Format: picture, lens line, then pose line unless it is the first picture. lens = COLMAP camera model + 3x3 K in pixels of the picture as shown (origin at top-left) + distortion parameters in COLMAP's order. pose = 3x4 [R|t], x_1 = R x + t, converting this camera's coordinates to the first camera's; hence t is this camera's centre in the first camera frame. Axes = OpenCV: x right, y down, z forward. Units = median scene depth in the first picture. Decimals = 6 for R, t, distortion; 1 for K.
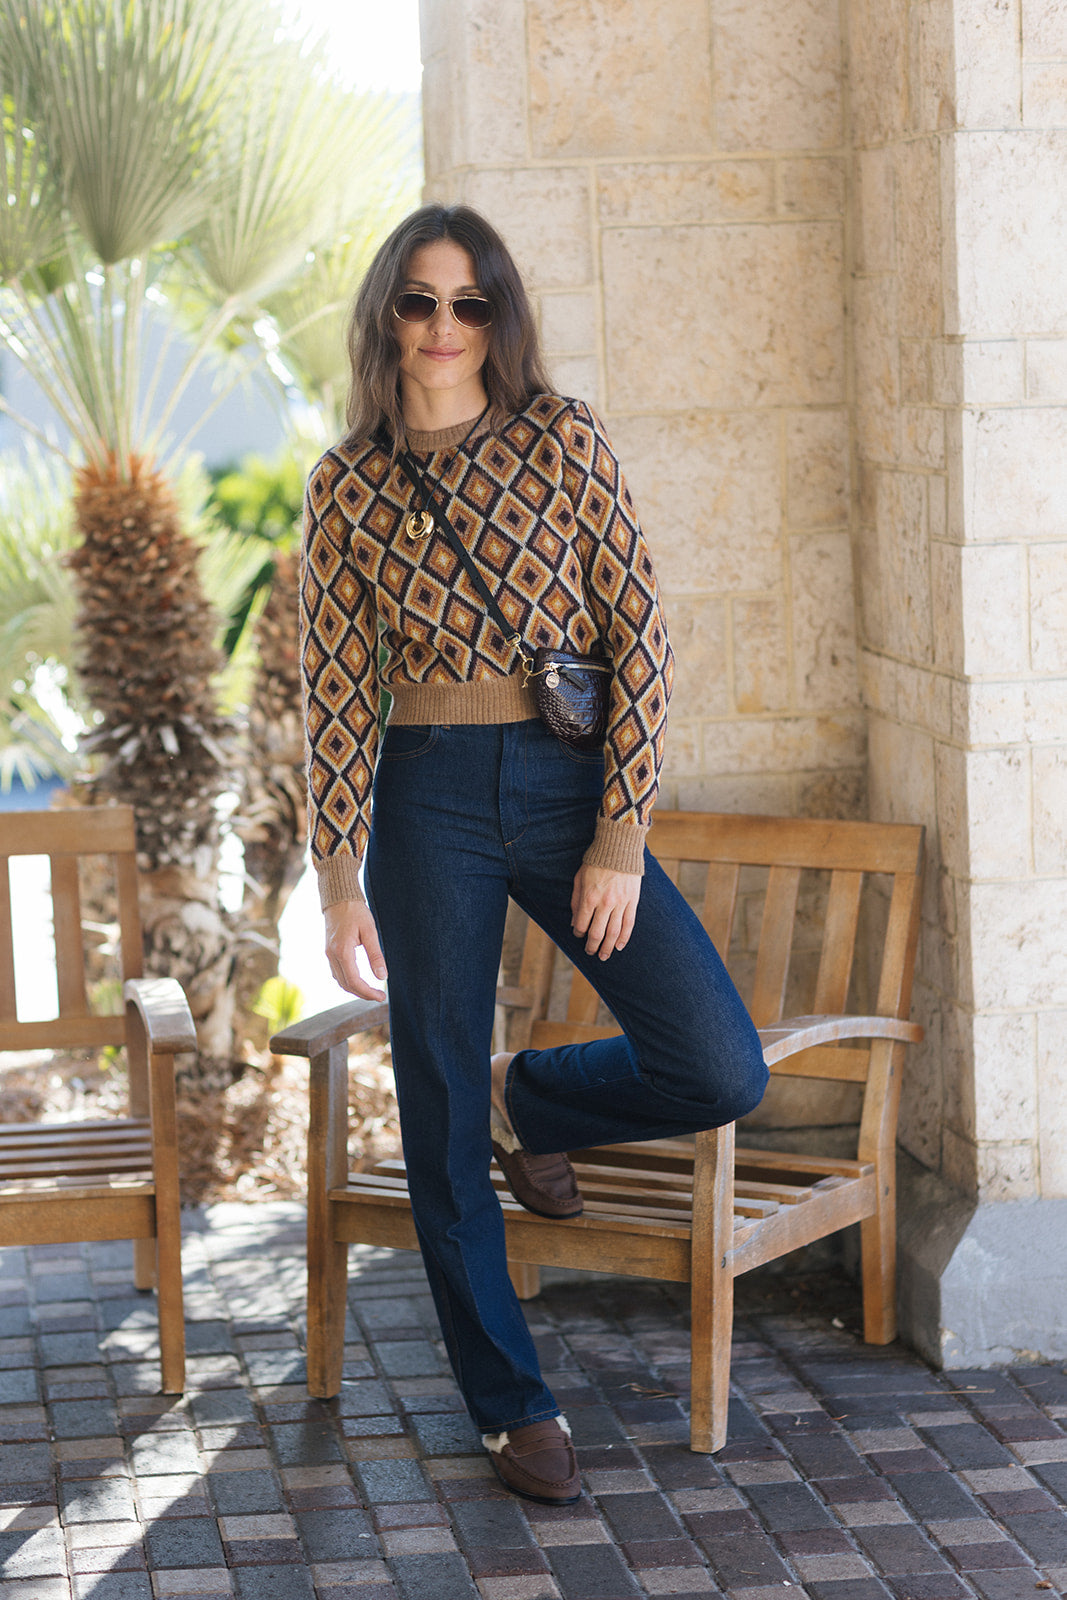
lens RADIAL K [[3751.1, 0, 538.1], [0, 3751.1, 797.4], [0, 0, 1]] dist [0.023492, 0.000000]
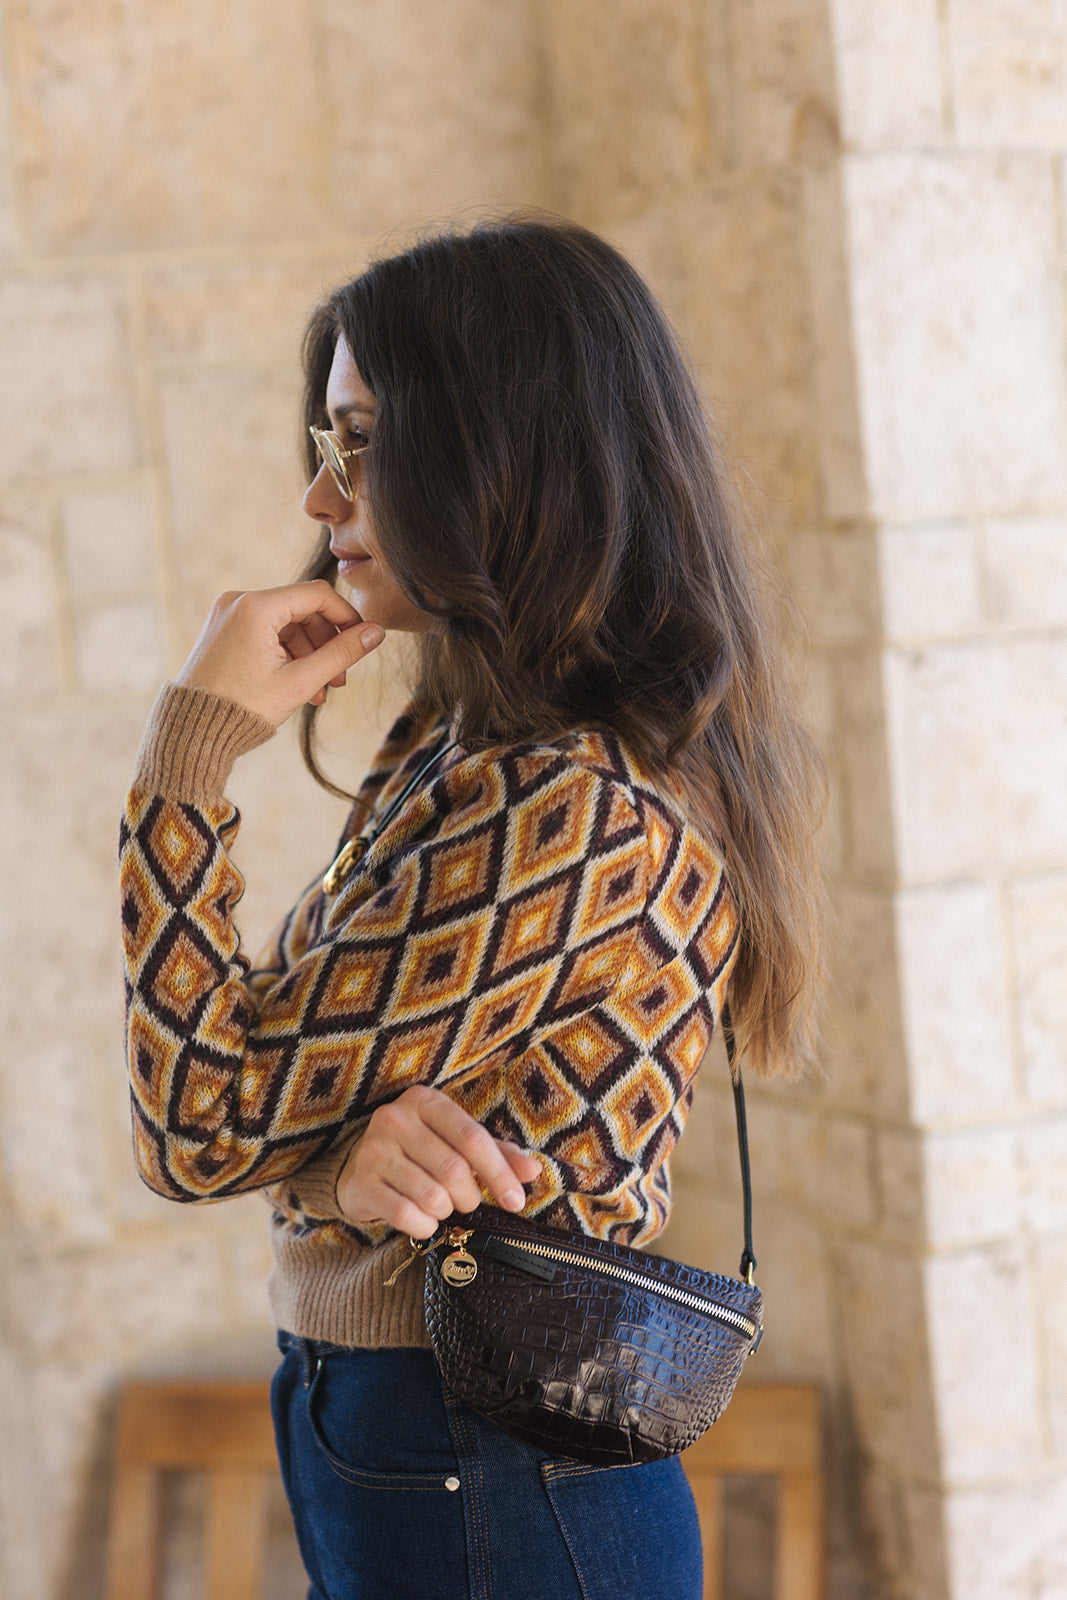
lens RADIAL K [[3751.1, 0, 520.2], [0, 3751.1, 784.8], [0, 0, 1]] dist [0.023492, 0.000000]
pose [[0.975326, -0.060551, 0.212301, -0.056405], [0.076096, 0.994925, -0.065825, -0.048180], [-0.207238, 0.080356, 0.974985, 0.444820]]
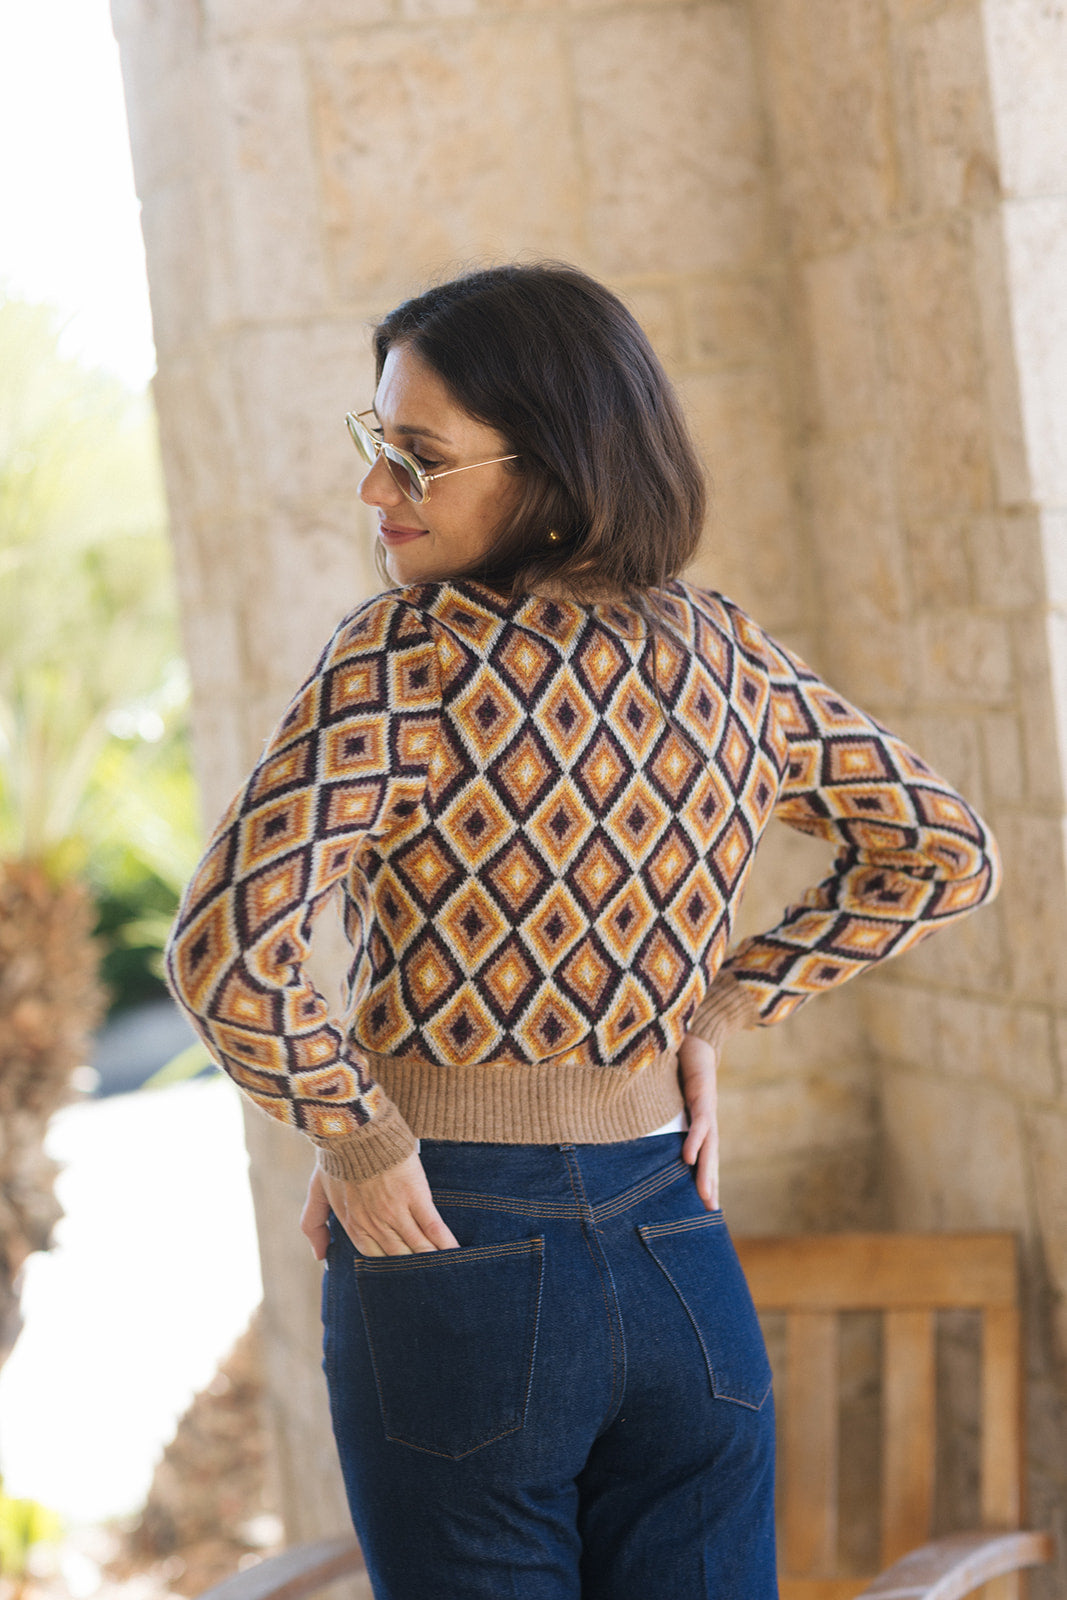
lens RADIAL K [[3751.1, 0, 542.2], [0, 3751.1, 788.8], [0, 0, 1]] dist [0.023492, 0.000000]
pose [[0.988713, -0.083078, 0.124674, -0.058621], [0.092043, 0.993434, -0.067951, -0.033273], [-0.118211, 0.078660, 0.989868, 0.333532]]
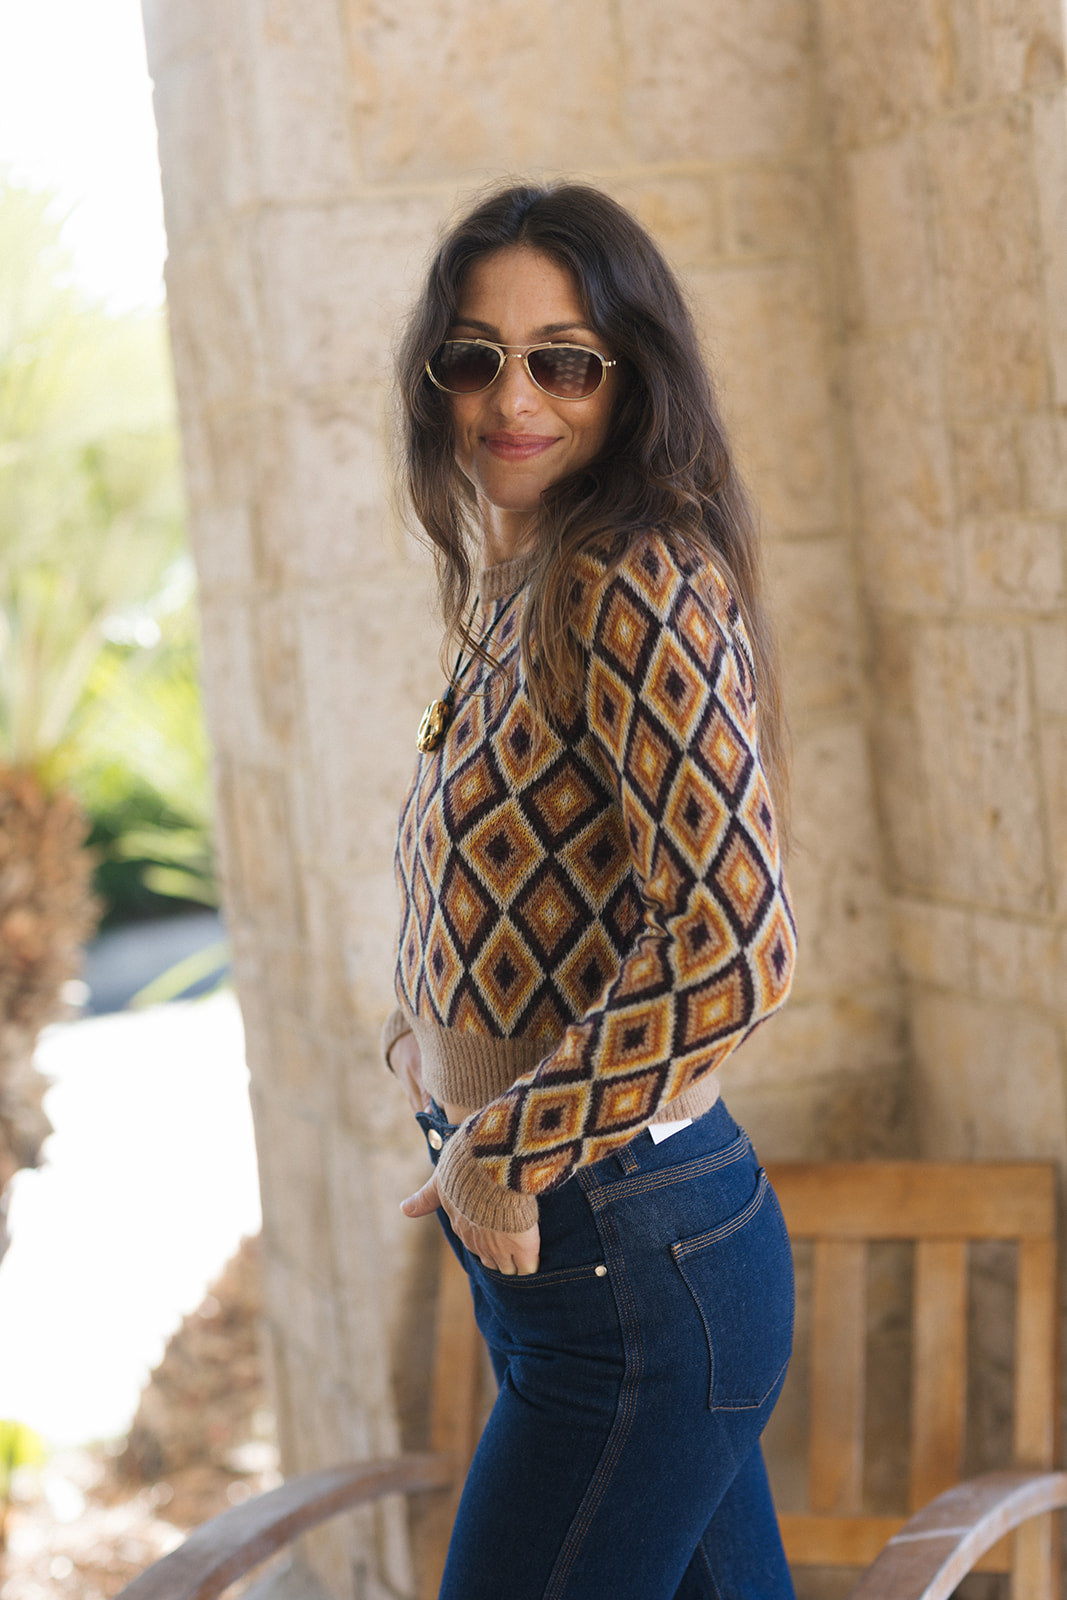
lens RADIAL K [[3751.1, 0, 542.6], [0, 3751.1, 792.5], [0, 0, 1]] dist [0.023492, 0.000000]
pose [[0.988896, -0.068200, 0.132038, -0.065947], [0.075153, 0.995996, -0.048407, -0.031087], [-0.128208, 0.057792, 0.990062, 0.361243]]
